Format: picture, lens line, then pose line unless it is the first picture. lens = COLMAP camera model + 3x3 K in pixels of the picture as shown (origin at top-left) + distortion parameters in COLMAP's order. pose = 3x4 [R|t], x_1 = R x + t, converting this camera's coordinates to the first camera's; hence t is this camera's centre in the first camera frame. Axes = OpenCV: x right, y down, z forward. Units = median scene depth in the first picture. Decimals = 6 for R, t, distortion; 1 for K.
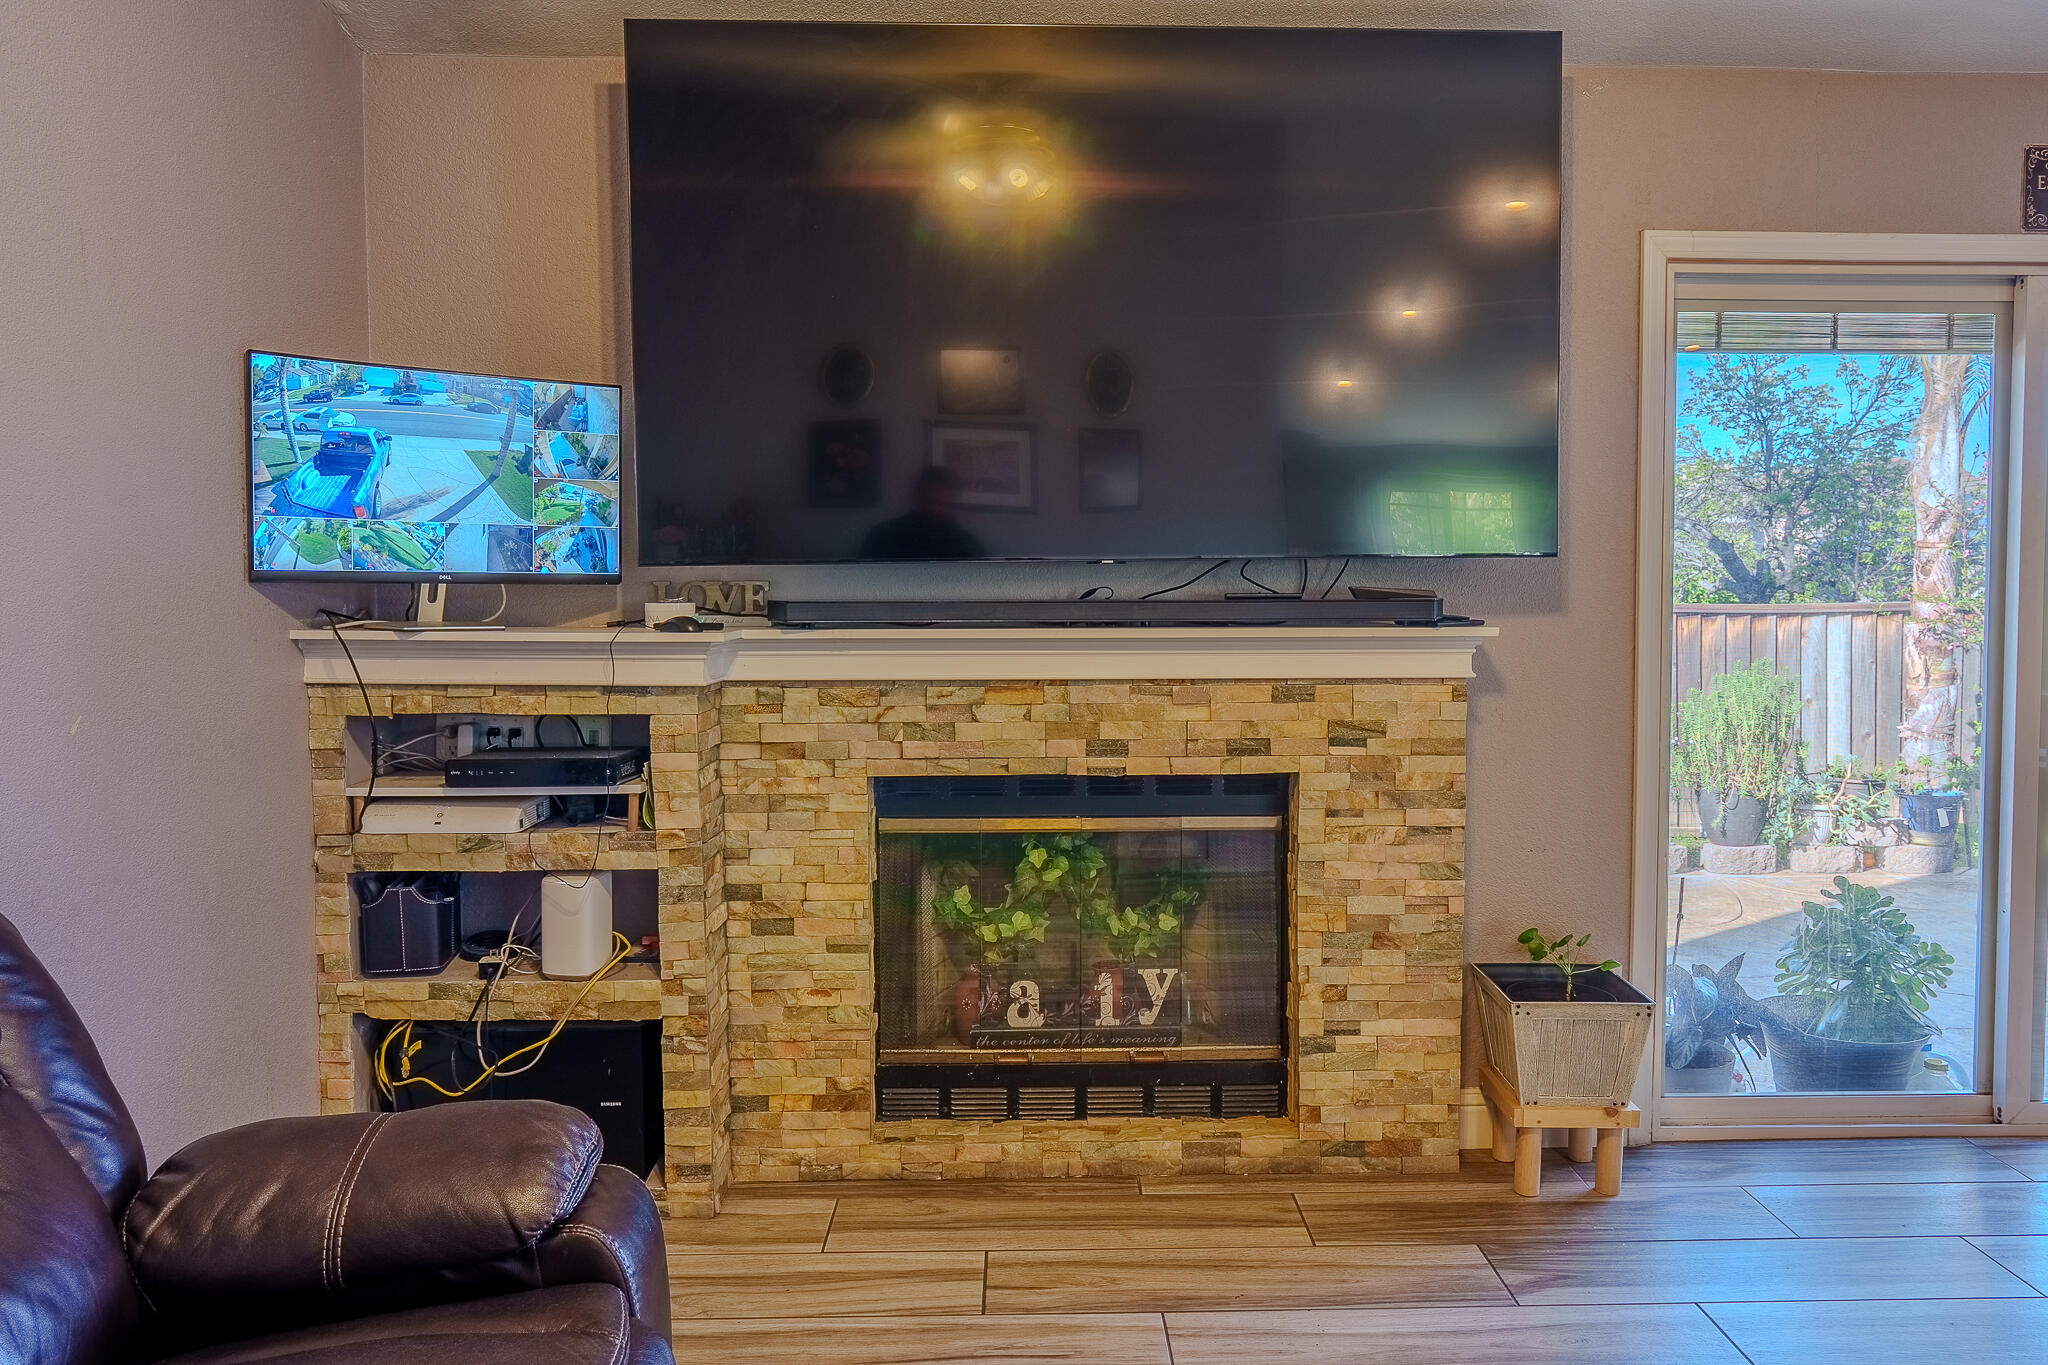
lens RADIAL K [[1445.9, 0, 1047.3], [0, 1445.9, 639.1], [0, 0, 1]] dist [-0.001269, -0.001003]
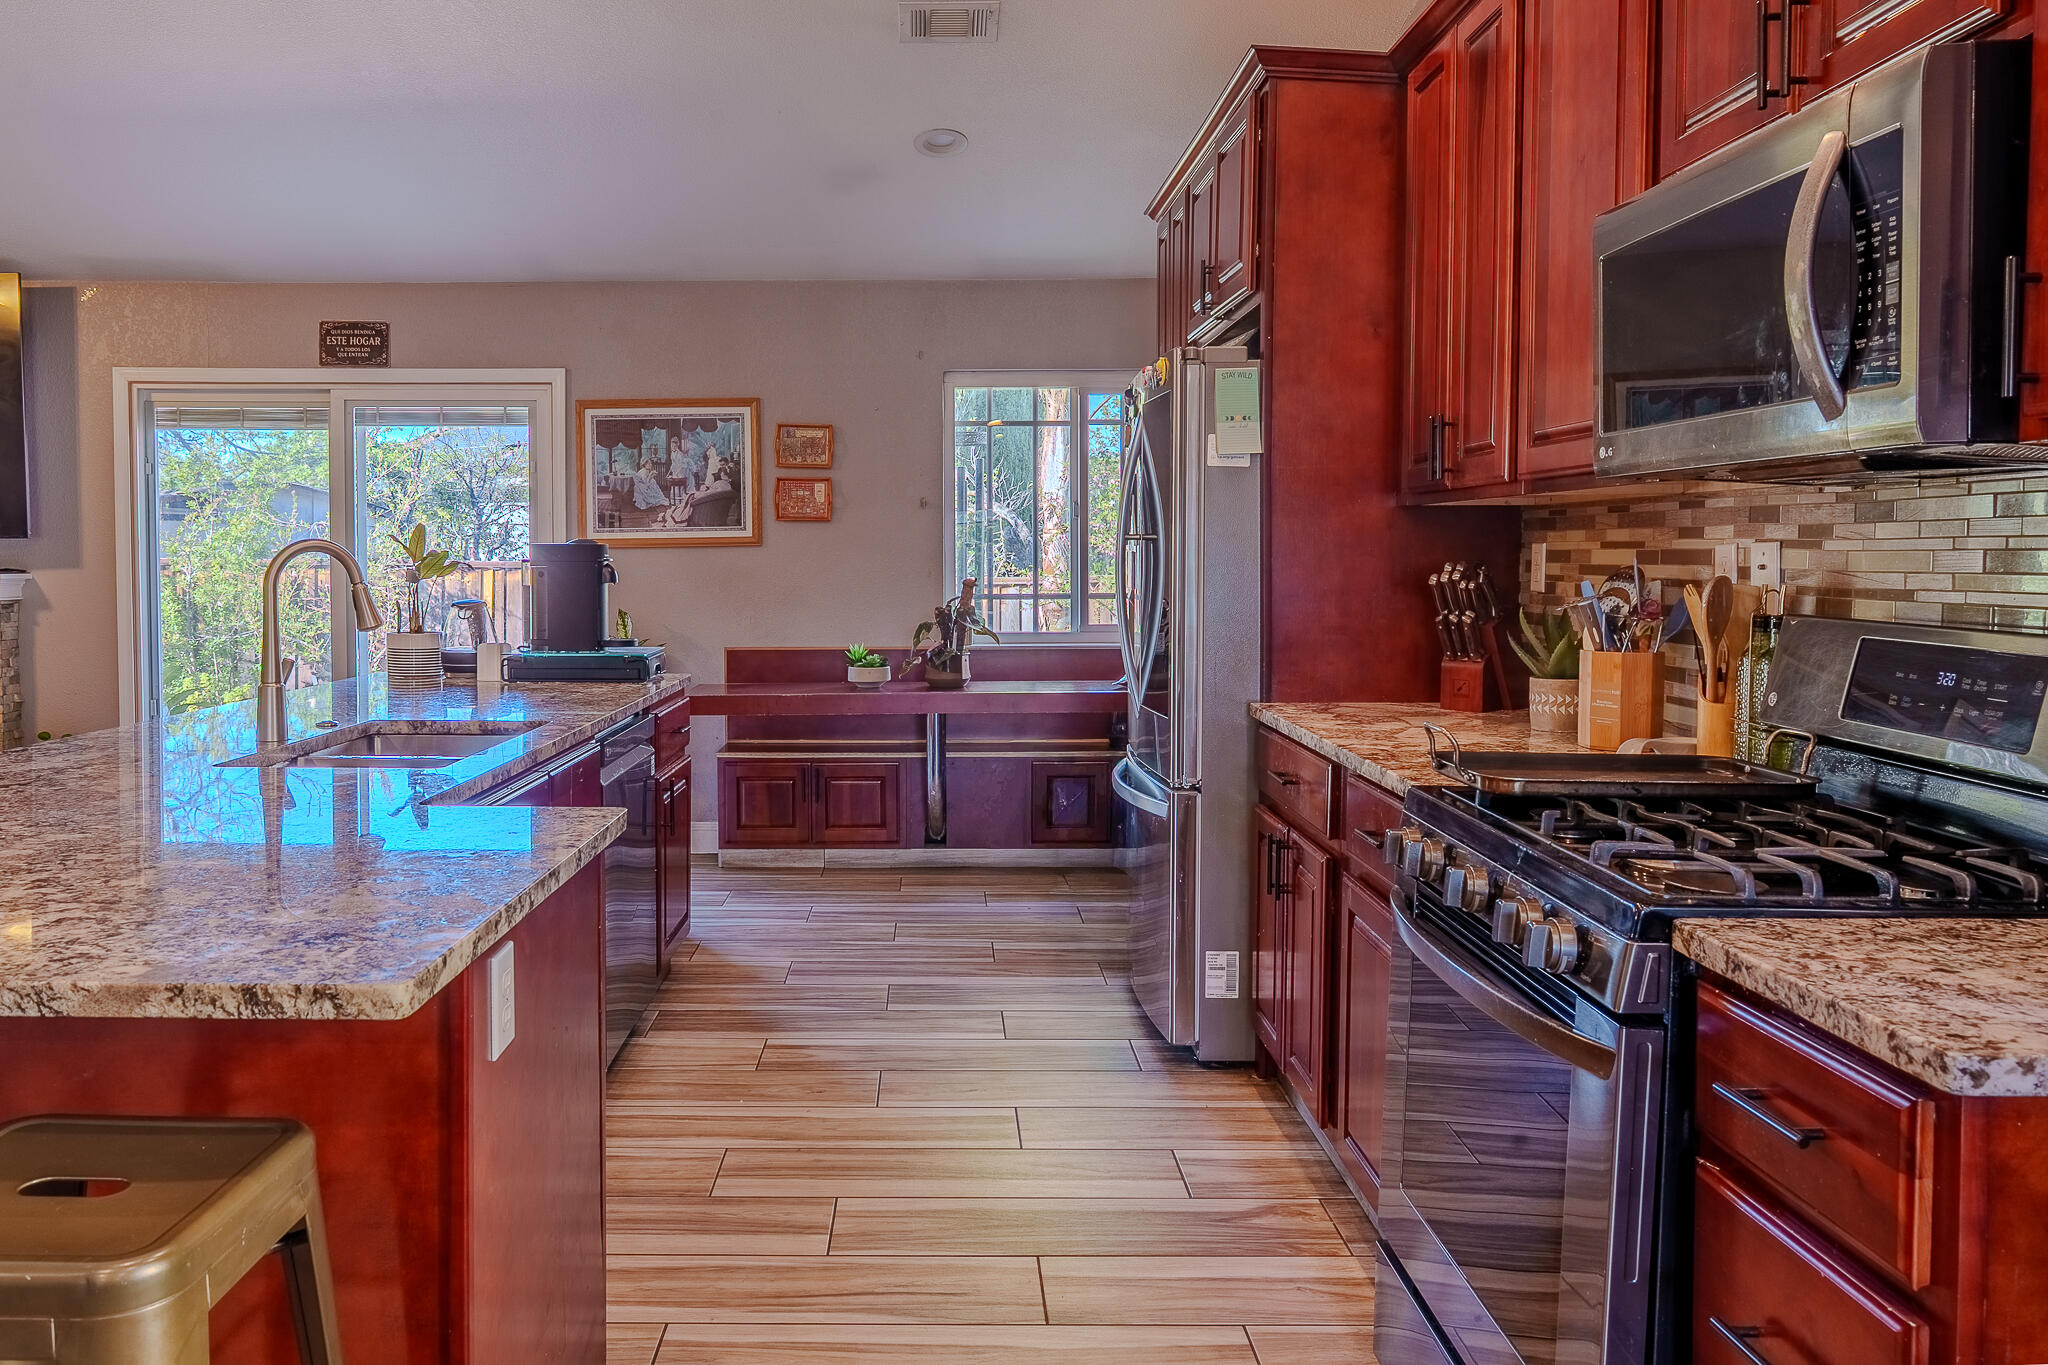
lens RADIAL K [[1494.7, 0, 928.2], [0, 1494.7, 615.1], [0, 0, 1]] dist [-0.001364, 0.000727]
pose [[0.999438, 0.004842, -0.033168, 1.615634], [-0.004963, 0.999981, -0.003565, 0.047515], [0.033150, 0.003727, 0.999443, -0.969754]]
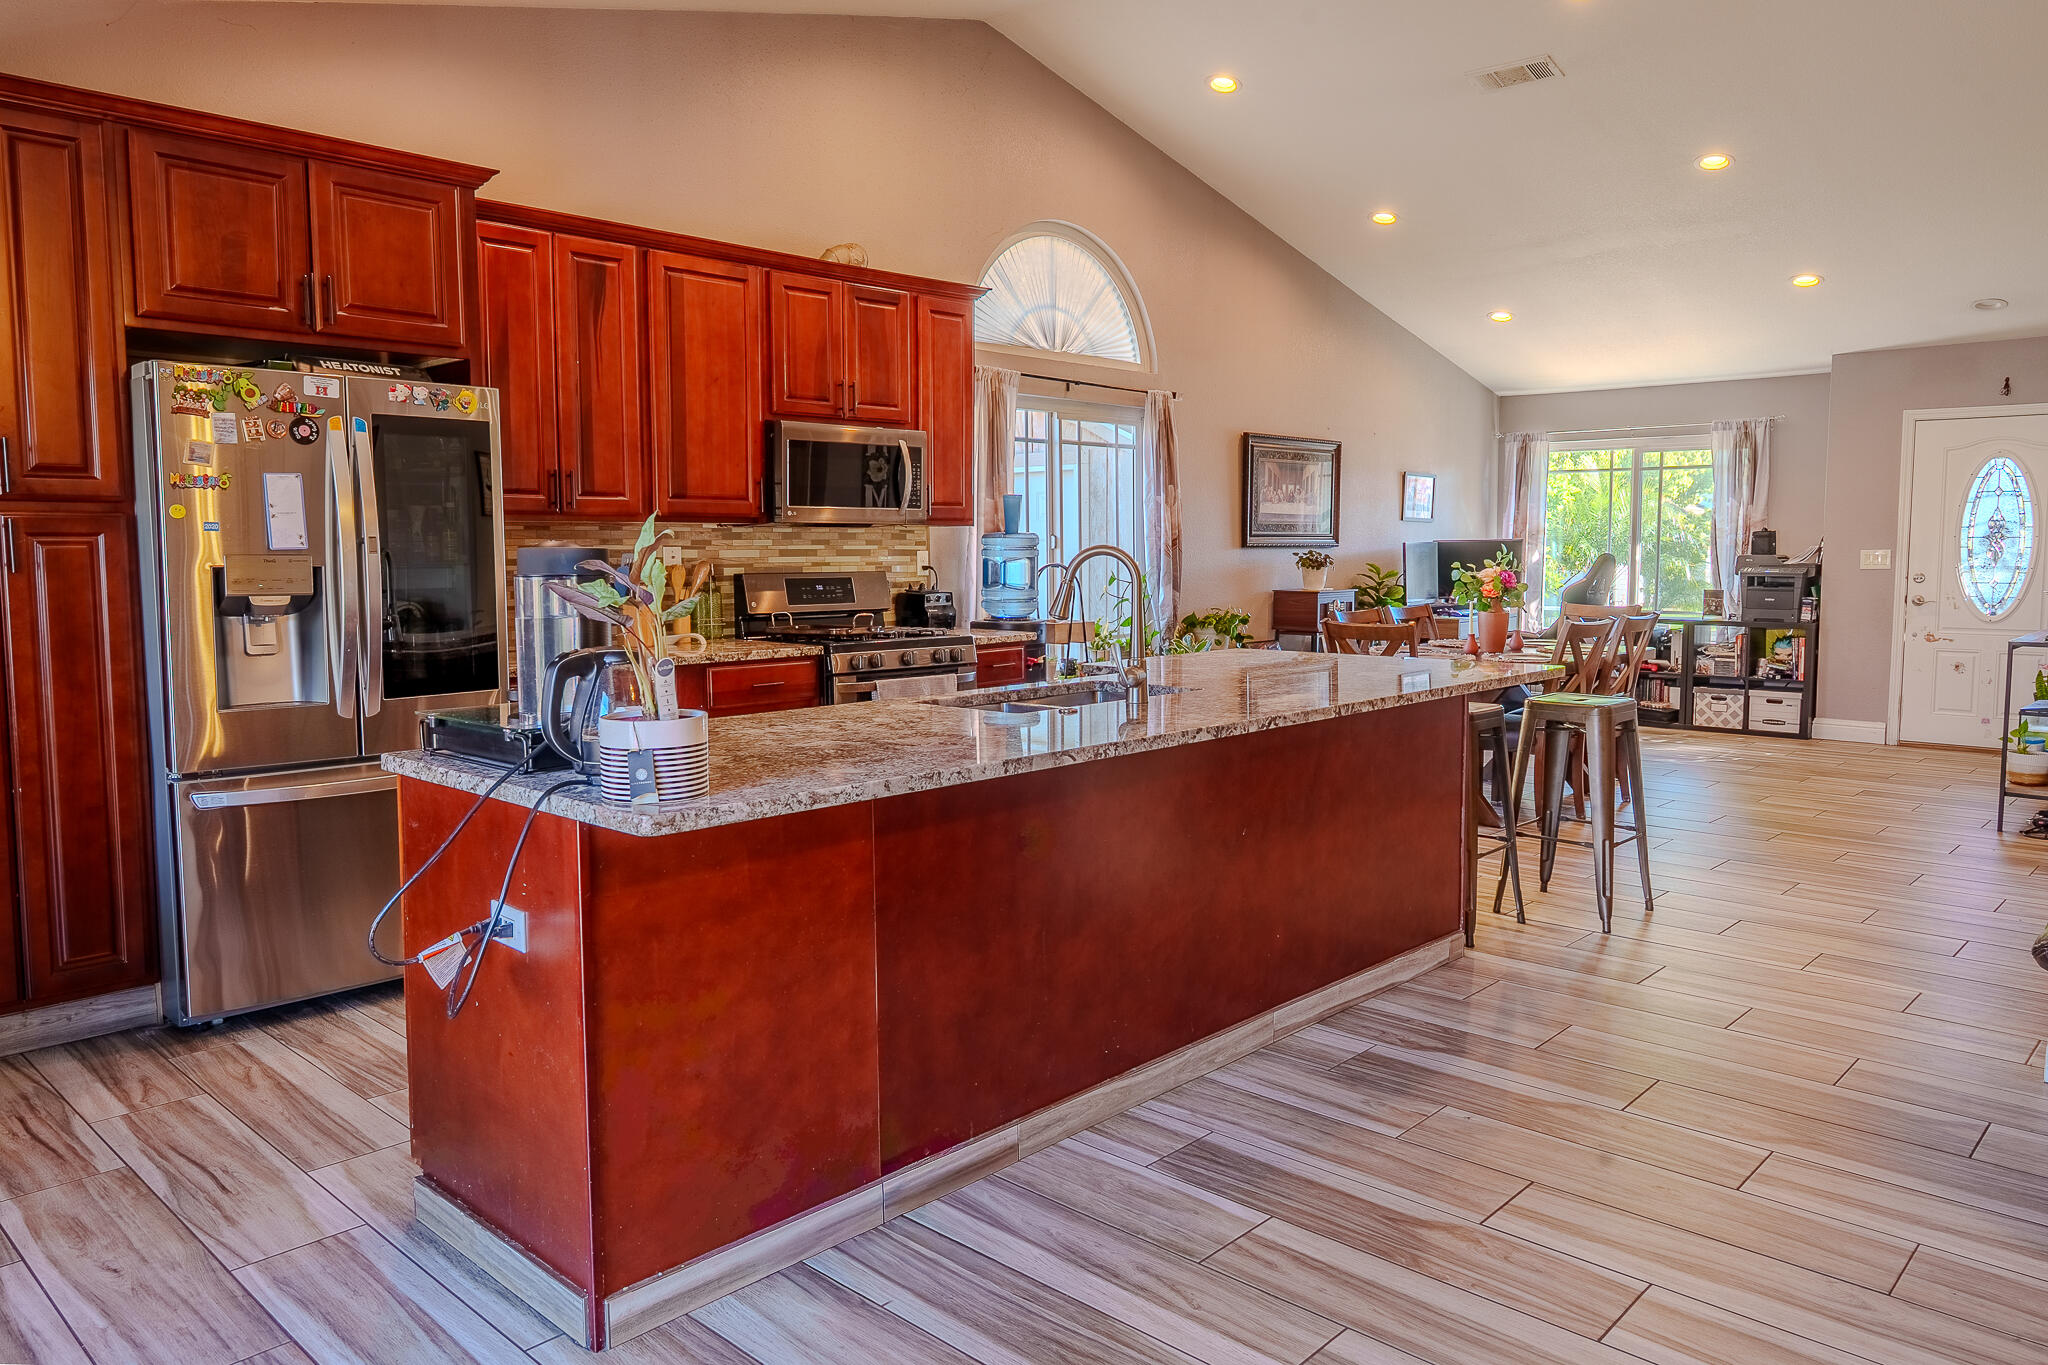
lens RADIAL K [[1402.4, 0, 1055.2], [0, 1402.4, 653.9], [0, 0, 1]] dist [-0.001253, 0.001236]
pose [[-0.720317, -0.051454, 0.691734, 0.412376], [0.035147, 0.993256, 0.110482, -0.043620], [-0.692754, 0.103894, -0.713651, 0.845126]]
